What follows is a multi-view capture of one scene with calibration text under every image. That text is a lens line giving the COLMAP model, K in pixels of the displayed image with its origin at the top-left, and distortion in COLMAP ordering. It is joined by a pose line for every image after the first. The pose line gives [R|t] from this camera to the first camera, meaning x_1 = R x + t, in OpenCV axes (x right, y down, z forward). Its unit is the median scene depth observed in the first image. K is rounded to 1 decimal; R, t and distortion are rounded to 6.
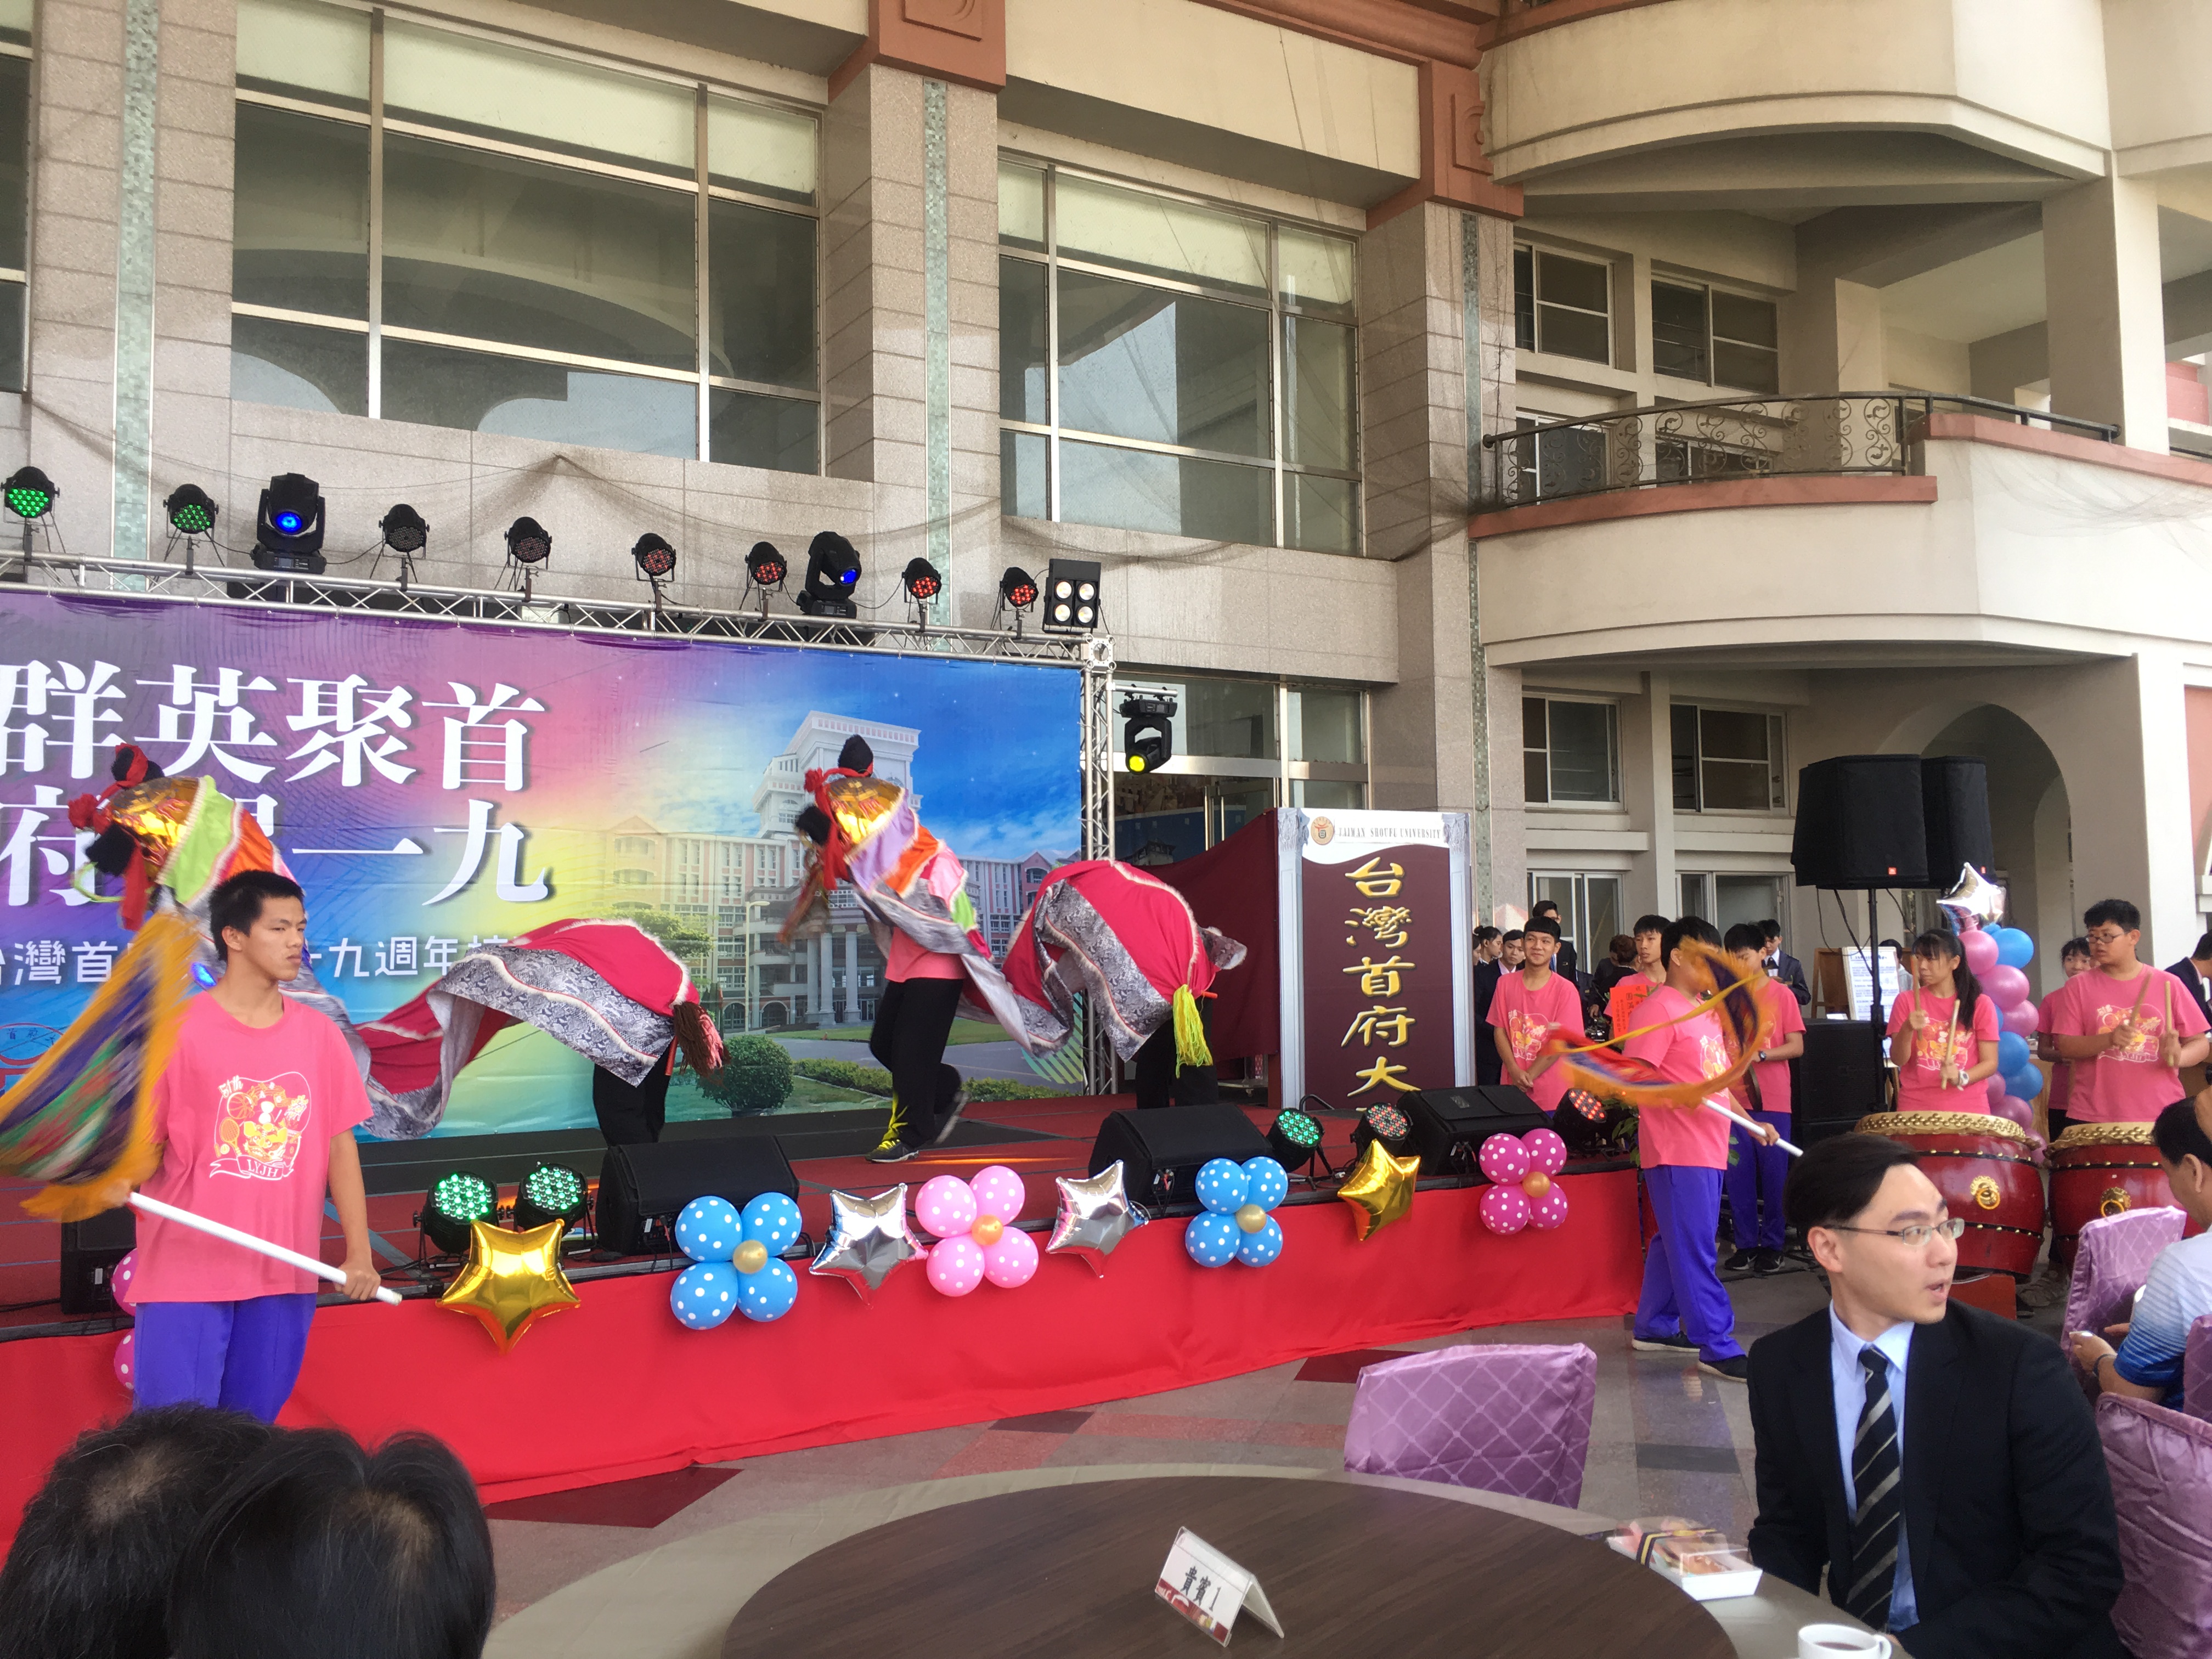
lens RADIAL K [[1875.2, 0, 1103.7], [0, 1875.2, 823.8], [0, 0, 1]] dist [0.076388, -0.095736]
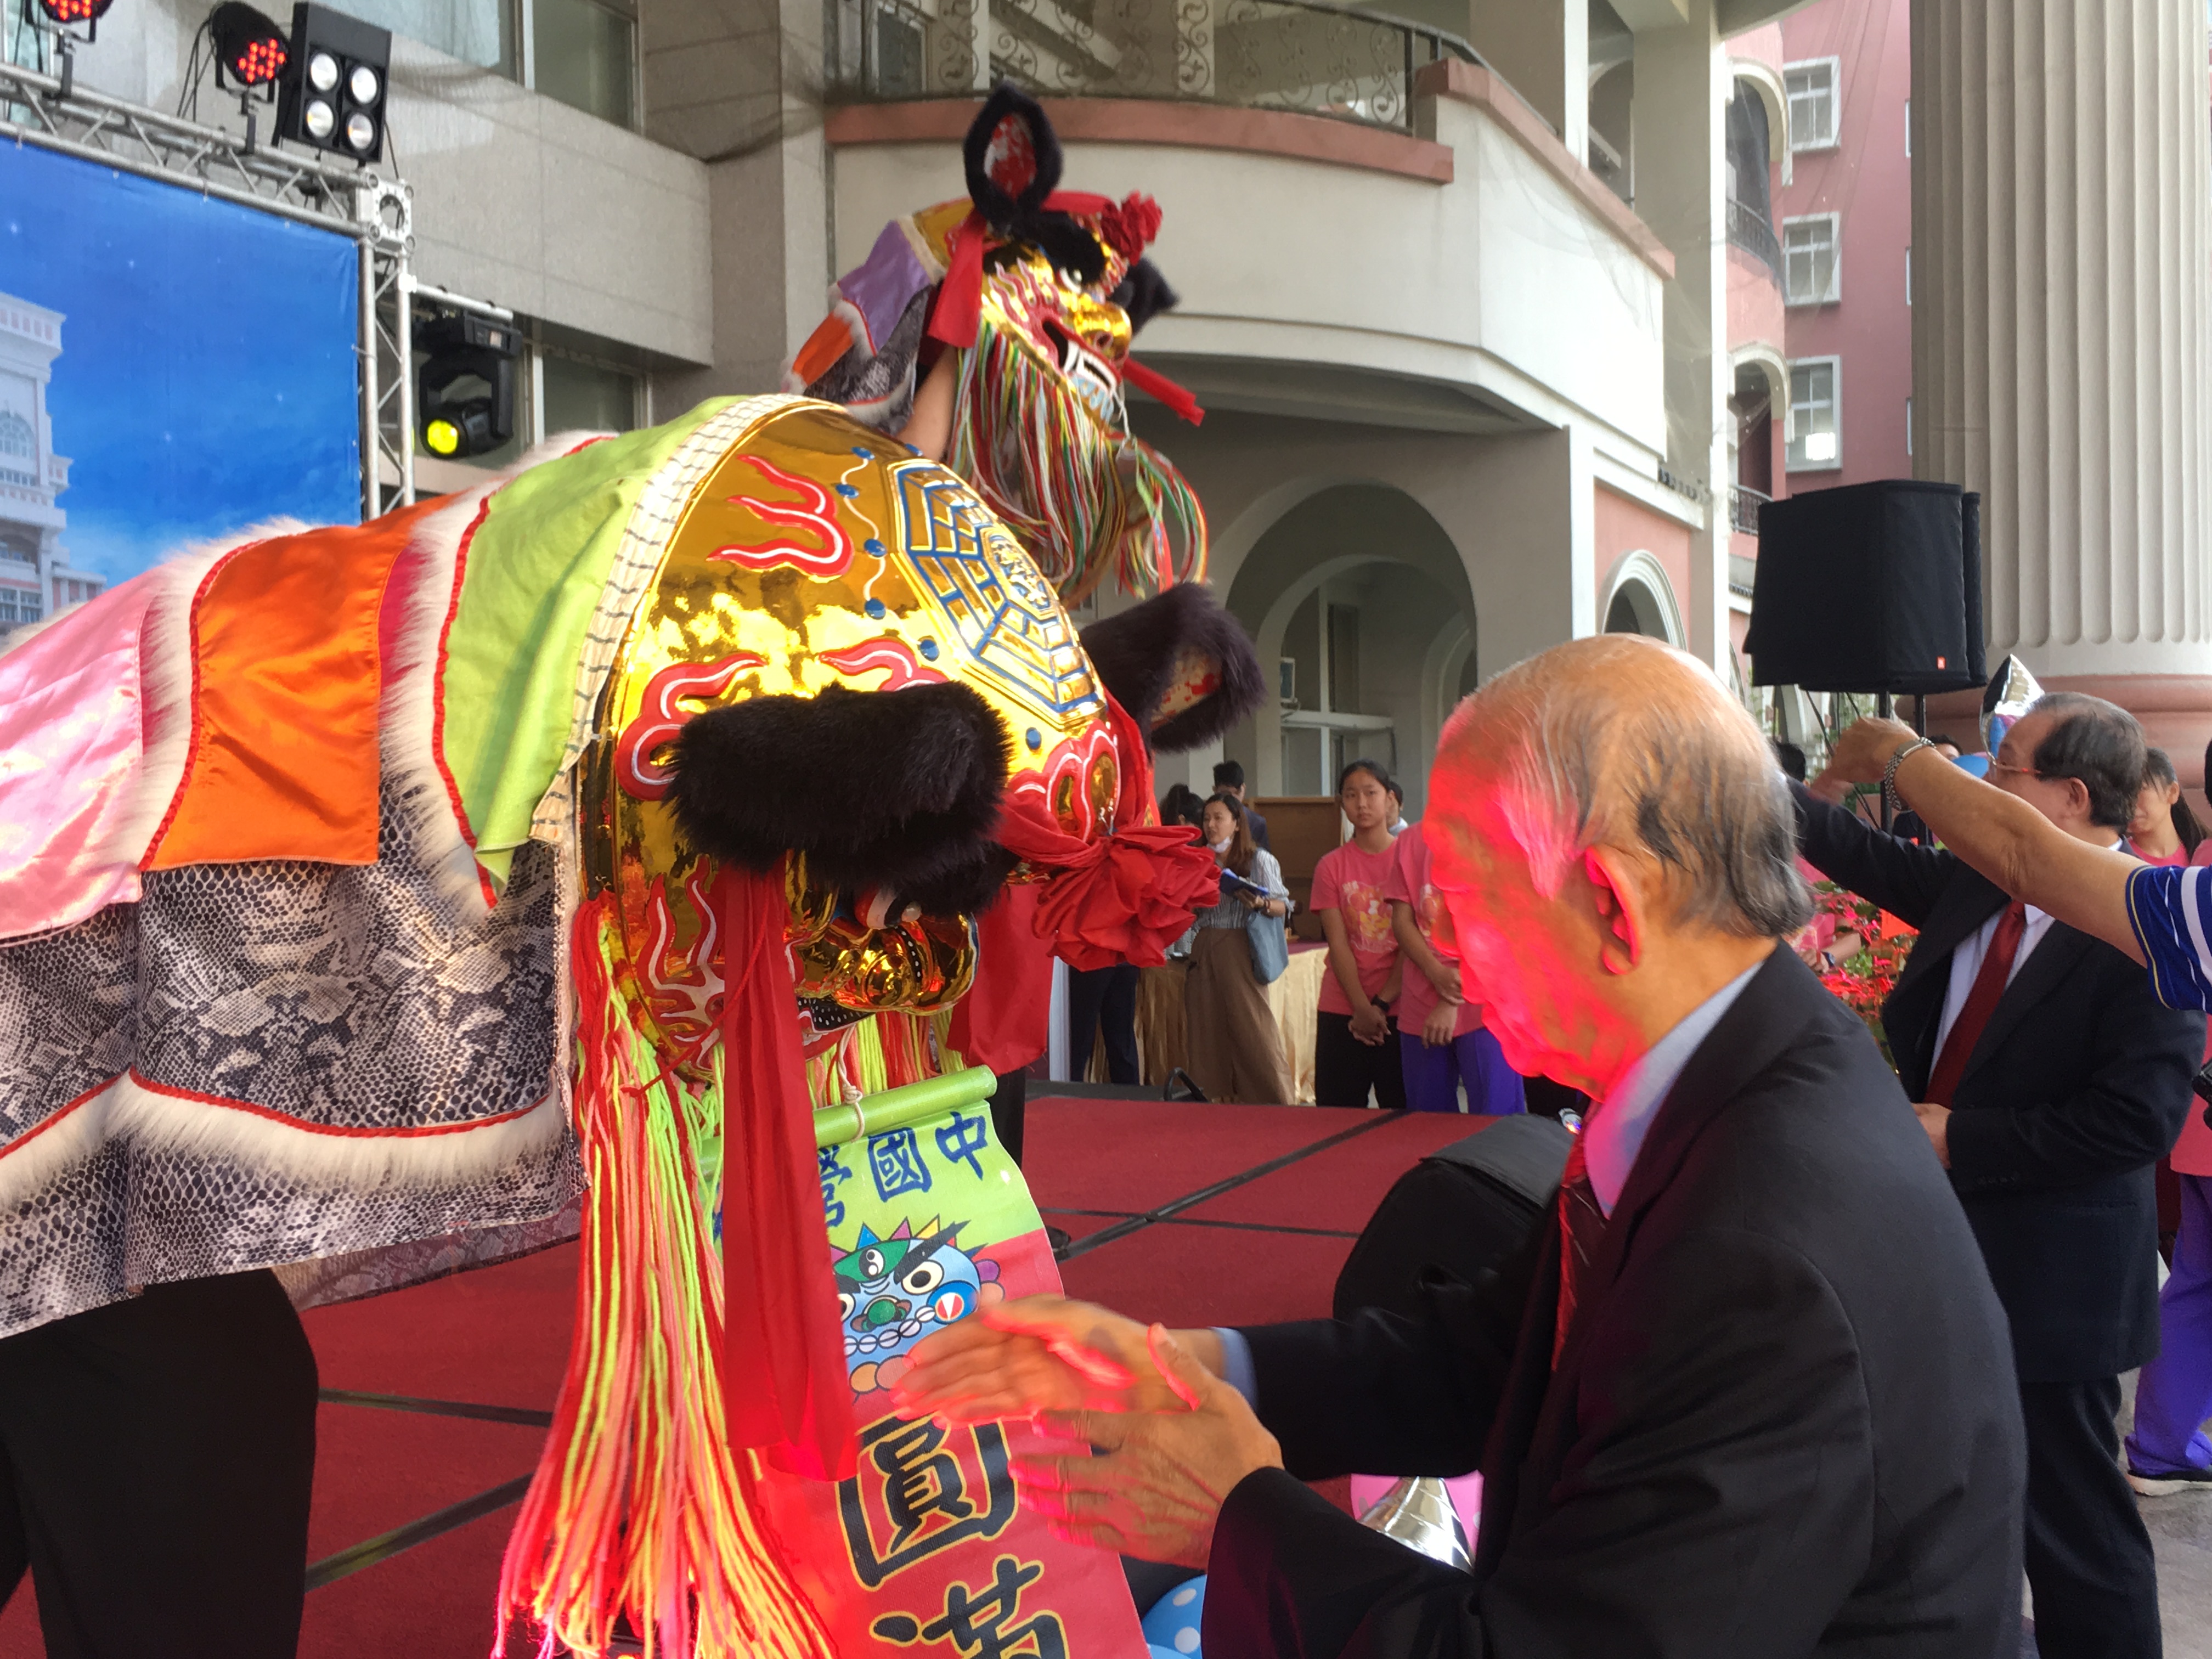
lens RADIAL K [[2289.6, 0, 1074.7], [0, 2289.6, 855.3], [0, 0, 1]] dist [0.050146, -0.011677]
pose [[0.835771, -0.014341, 0.548891, -0.212332], [-0.031541, 0.996754, 0.074068, 0.033145], [-0.548171, -0.079217, 0.832606, 0.402576]]
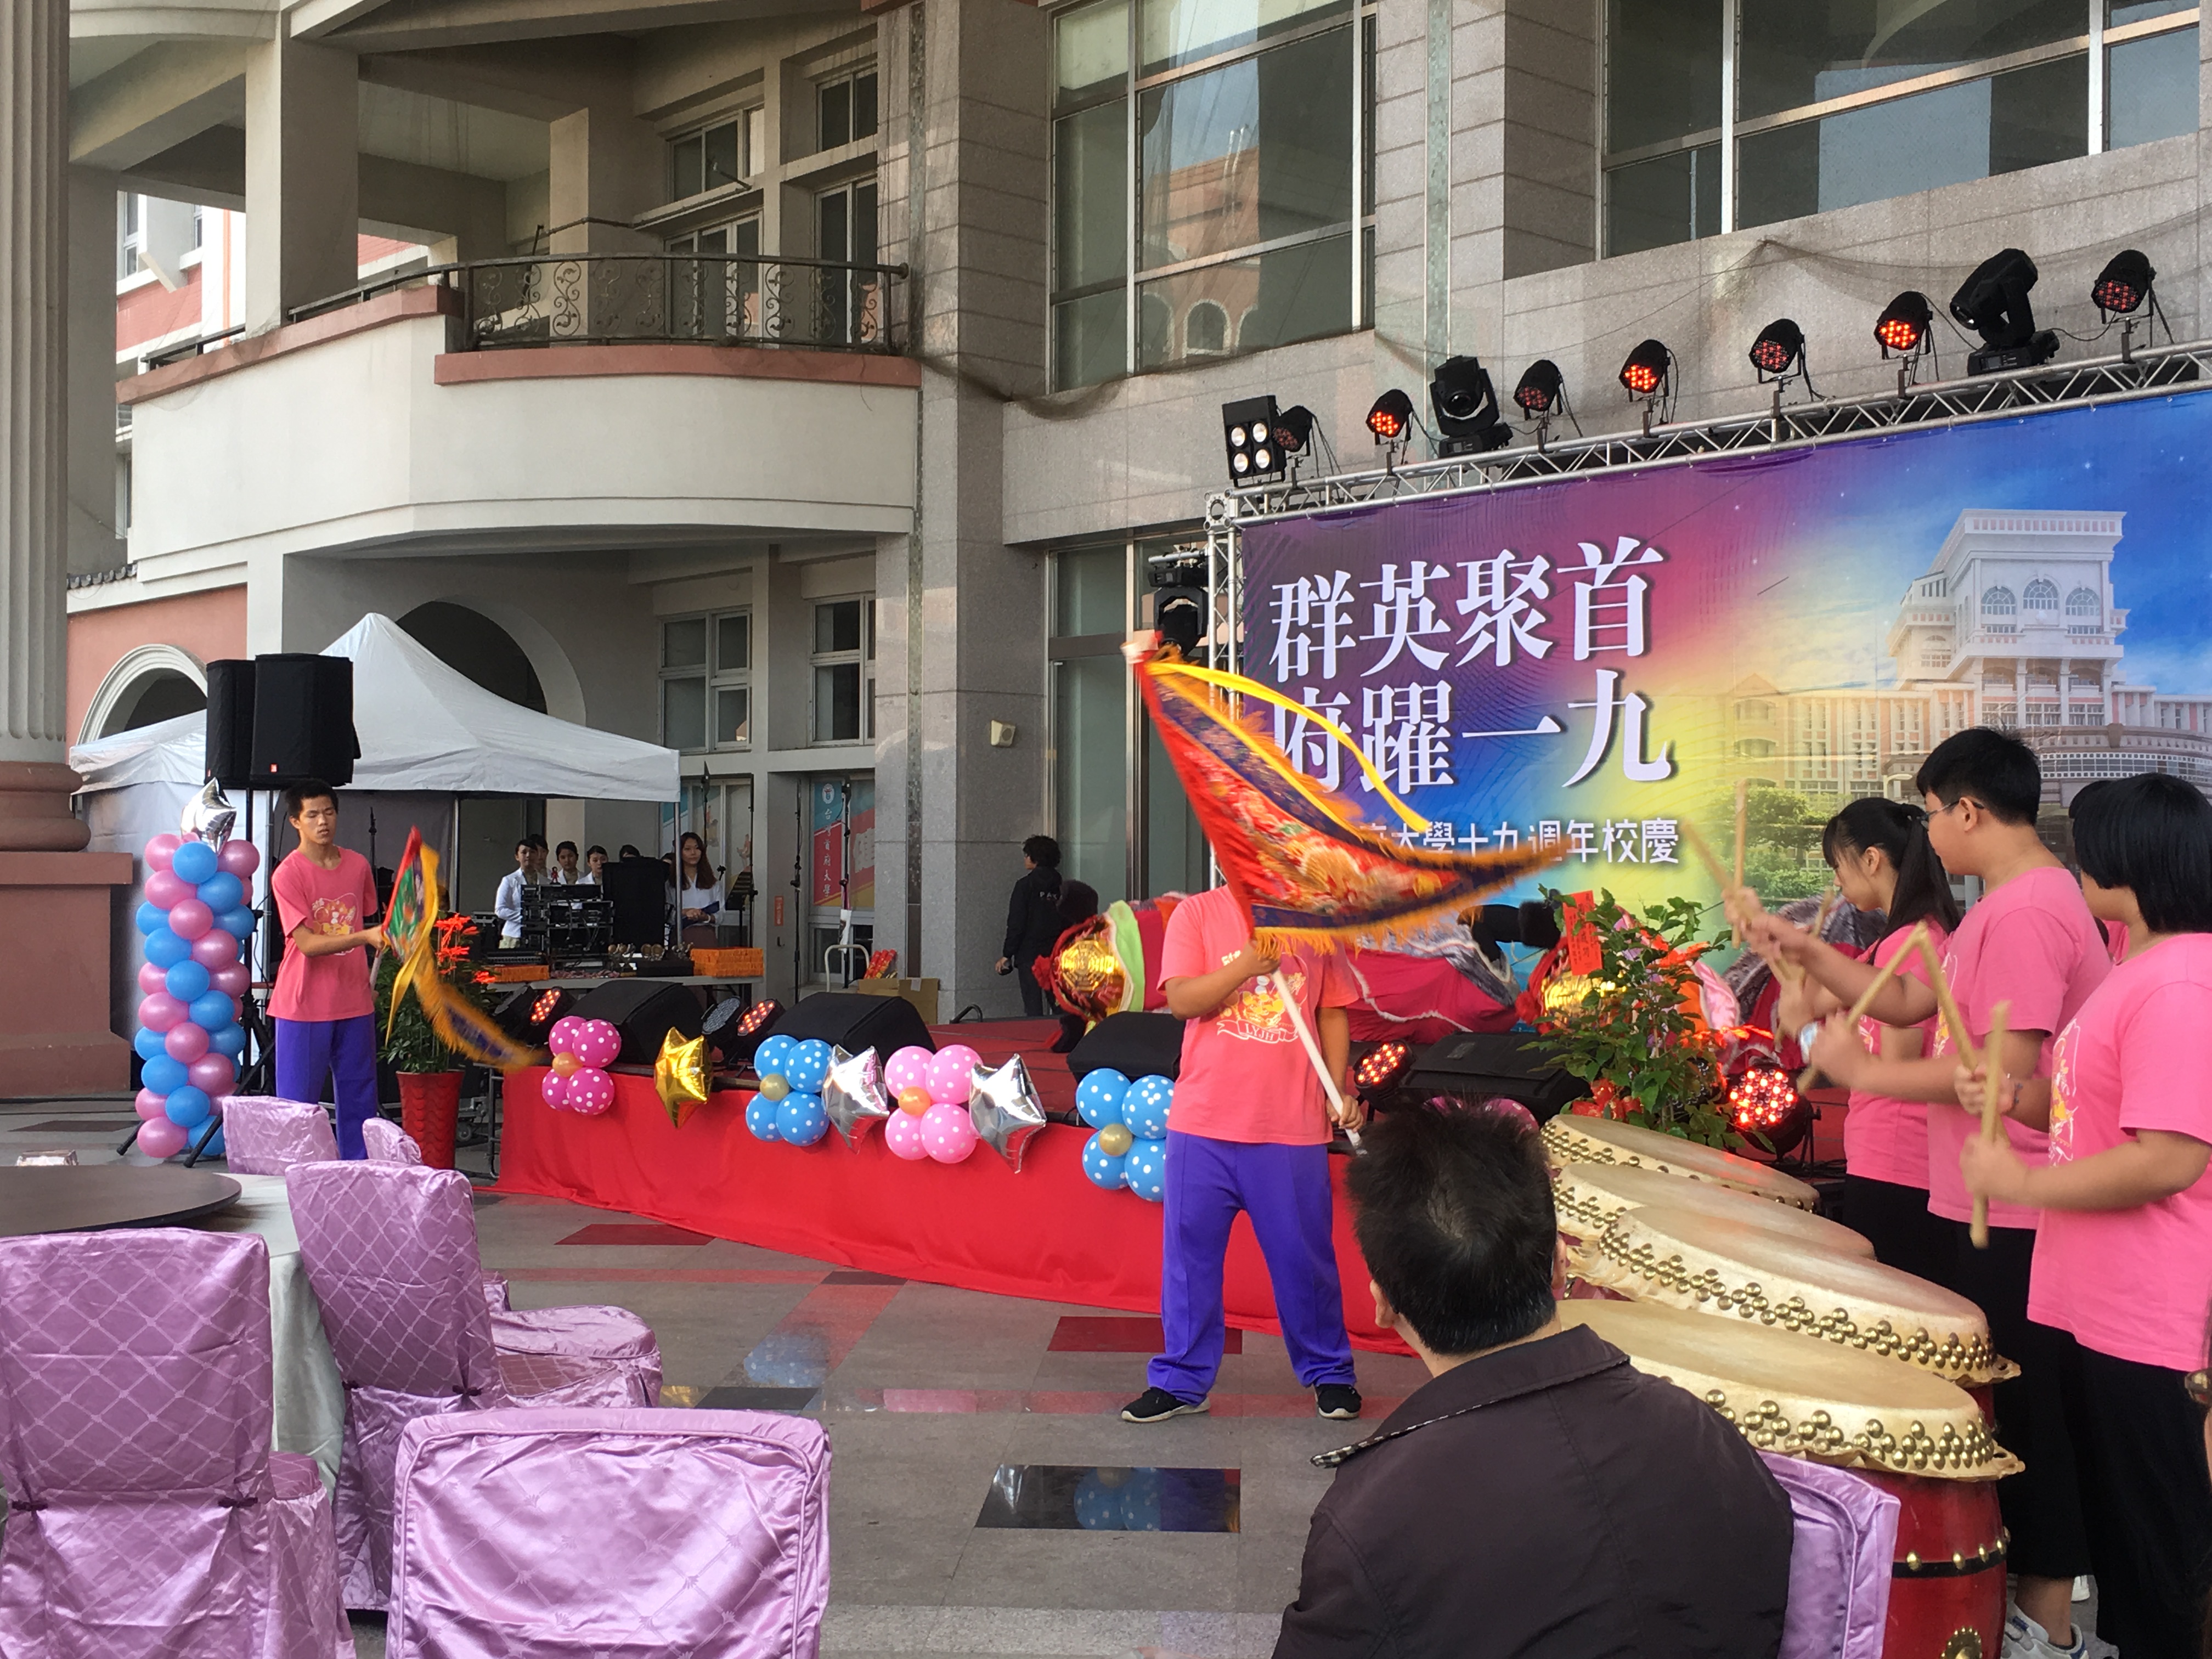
lens RADIAL K [[2588.5, 0, 1103.8], [0, 2588.5, 821.2], [0, 0, 1]] dist [0.073408, -0.049441]
pose [[0.198448, -0.001226, -0.980111, 0.773072], [0.058778, 0.998214, 0.010653, 0.029906], [0.978347, -0.059723, 0.198166, 0.474586]]
